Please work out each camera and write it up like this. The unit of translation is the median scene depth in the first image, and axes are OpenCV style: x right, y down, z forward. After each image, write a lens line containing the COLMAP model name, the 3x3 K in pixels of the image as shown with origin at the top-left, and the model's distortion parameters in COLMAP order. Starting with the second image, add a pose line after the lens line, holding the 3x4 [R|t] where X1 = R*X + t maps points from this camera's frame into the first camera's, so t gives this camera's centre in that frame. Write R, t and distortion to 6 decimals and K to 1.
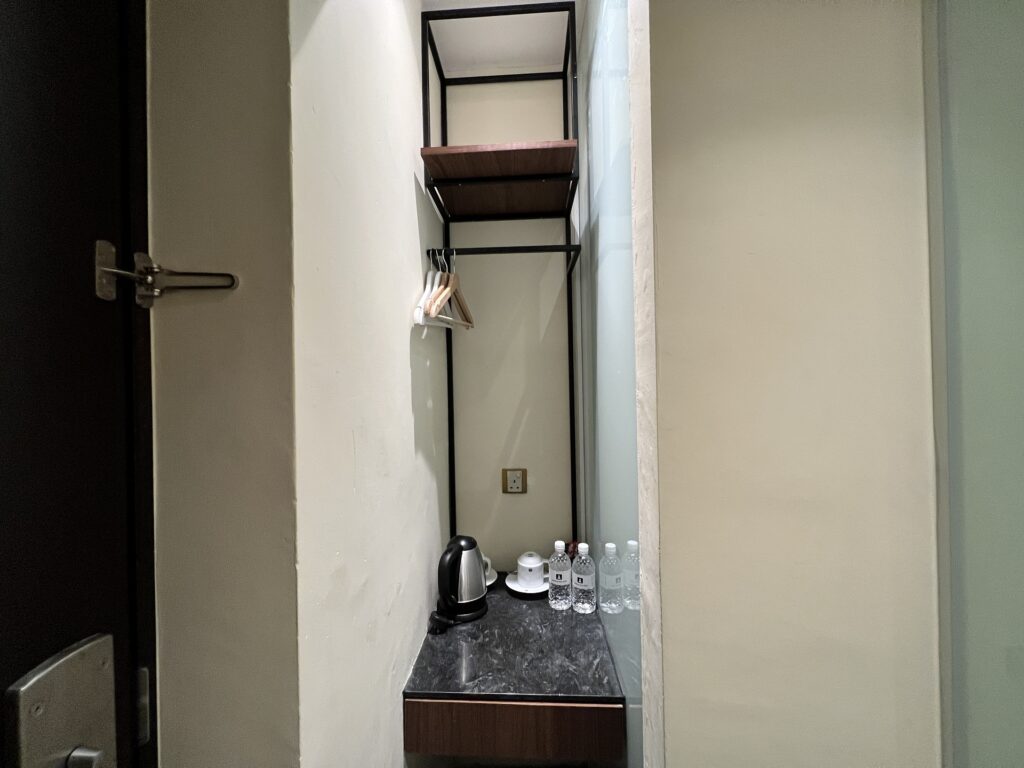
lens RADIAL K [[411.4, 0, 508.1], [0, 411.4, 384.6], [0, 0, 1]] dist [-0.001894, 0.001043]
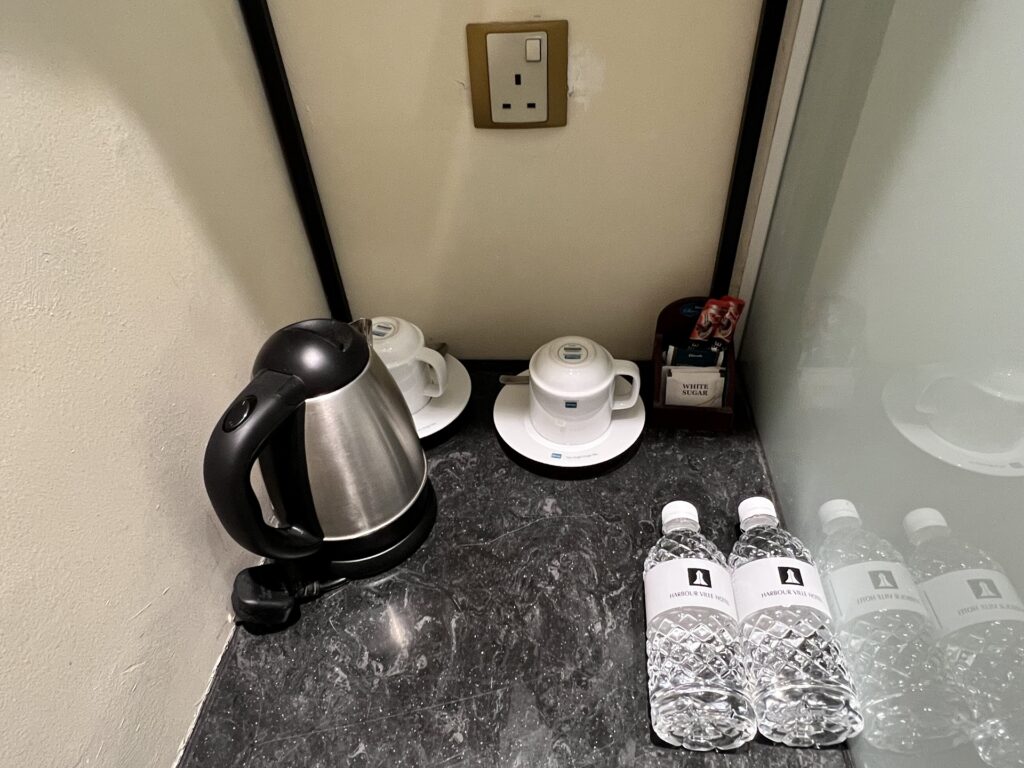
lens RADIAL K [[624.9, 0, 509.7], [0, 624.9, 384.9], [0, 0, 1]] dist [0.001580, 0.000210]
pose [[0.998641, -0.004297, -0.051945, 0.033327], [0.038226, 0.737891, 0.673836, 0.131314], [0.035434, -0.674906, 0.737053, 0.671315]]
